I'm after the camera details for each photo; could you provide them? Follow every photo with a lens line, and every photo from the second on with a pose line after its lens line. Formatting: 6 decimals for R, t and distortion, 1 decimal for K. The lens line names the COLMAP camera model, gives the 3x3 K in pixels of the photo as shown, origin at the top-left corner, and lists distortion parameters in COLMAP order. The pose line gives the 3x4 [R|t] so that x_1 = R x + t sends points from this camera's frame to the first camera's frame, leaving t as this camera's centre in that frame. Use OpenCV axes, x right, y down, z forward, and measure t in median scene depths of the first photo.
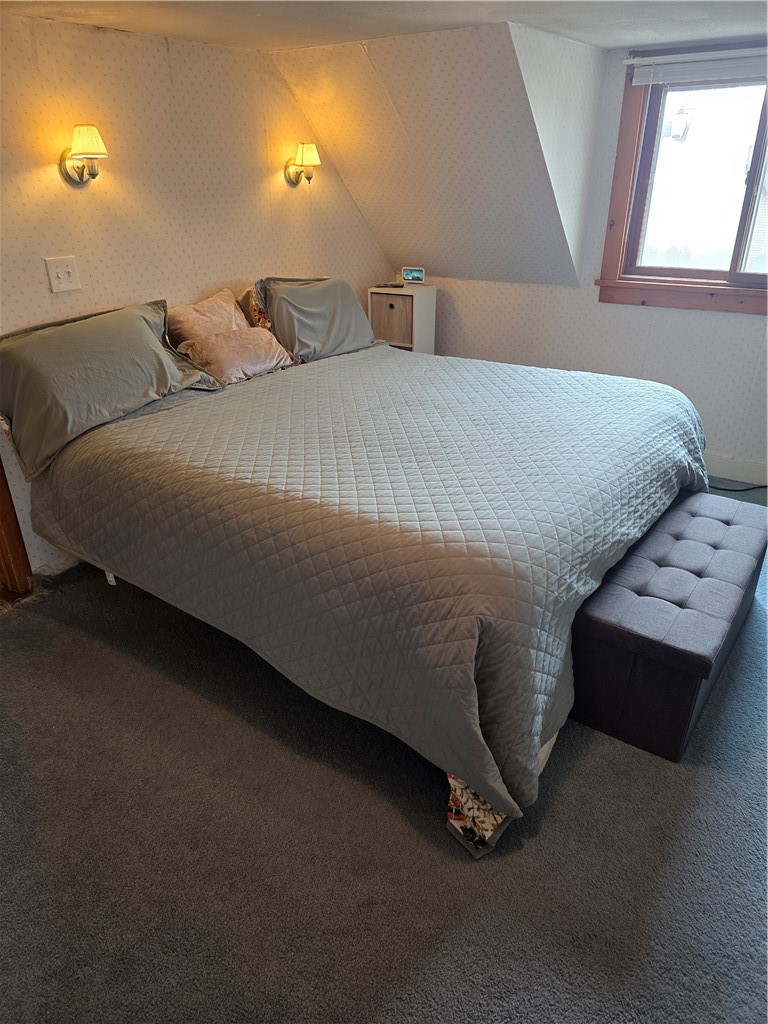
lens RADIAL K [[684.2, 0, 378.7], [0, 684.2, 516.9], [0, 0, 1]] dist [0.058226, -0.058769]
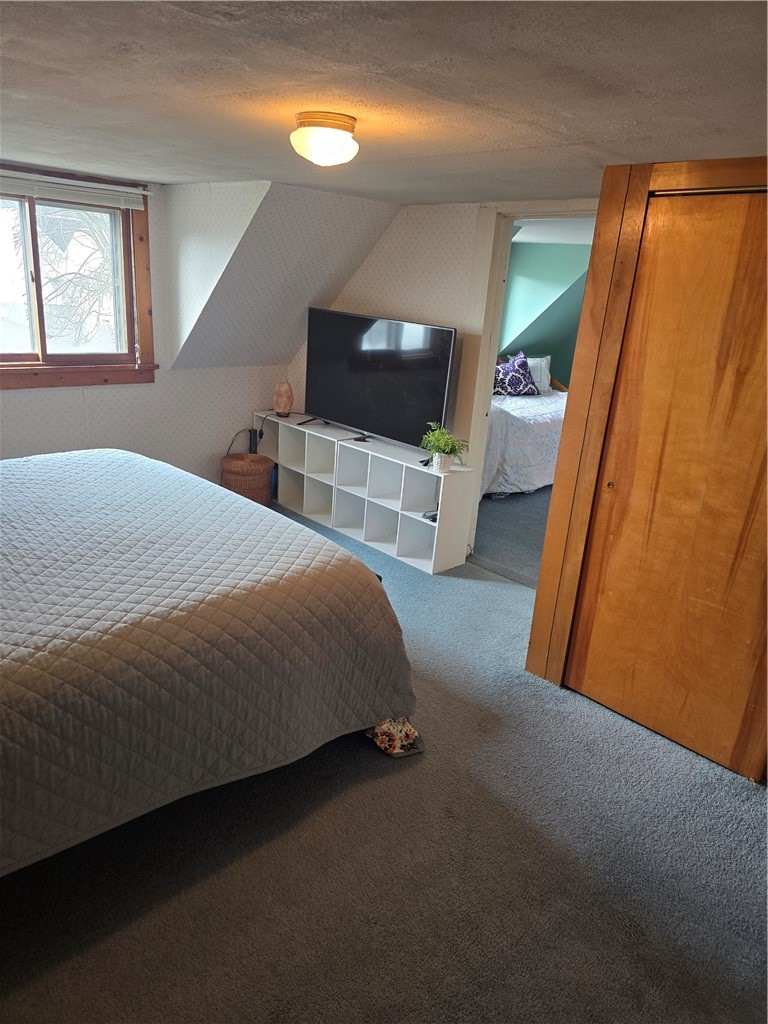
lens RADIAL K [[684.2, 0, 377.7], [0, 684.2, 508.8], [0, 0, 1]] dist [0.058226, -0.058769]
pose [[0.167380, -0.277898, 0.945916, -0.636540], [0.372056, 0.906313, 0.200427, -0.166000], [-0.912994, 0.318386, 0.255092, 0.328153]]
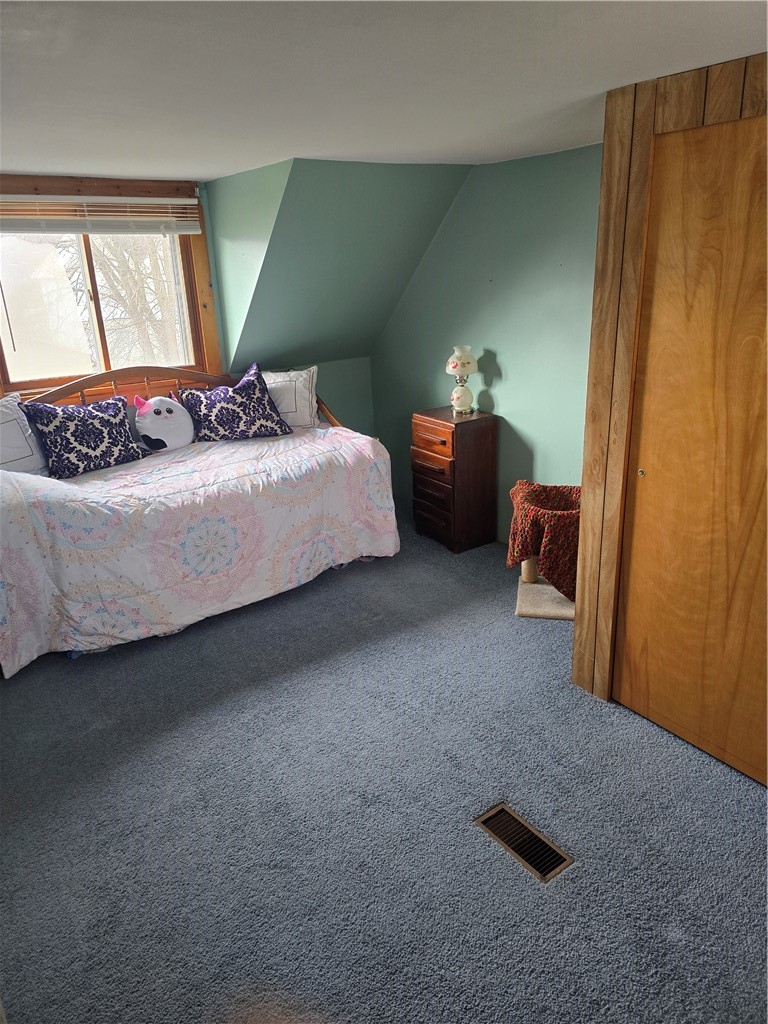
lens RADIAL K [[684.2, 0, 386.1], [0, 684.2, 511.3], [0, 0, 1]] dist [0.058226, -0.058769]
pose [[0.301446, -0.308864, 0.902071, -0.548144], [0.448371, 0.880868, 0.151772, -0.140123], [-0.841483, 0.358712, 0.404020, 0.273998]]
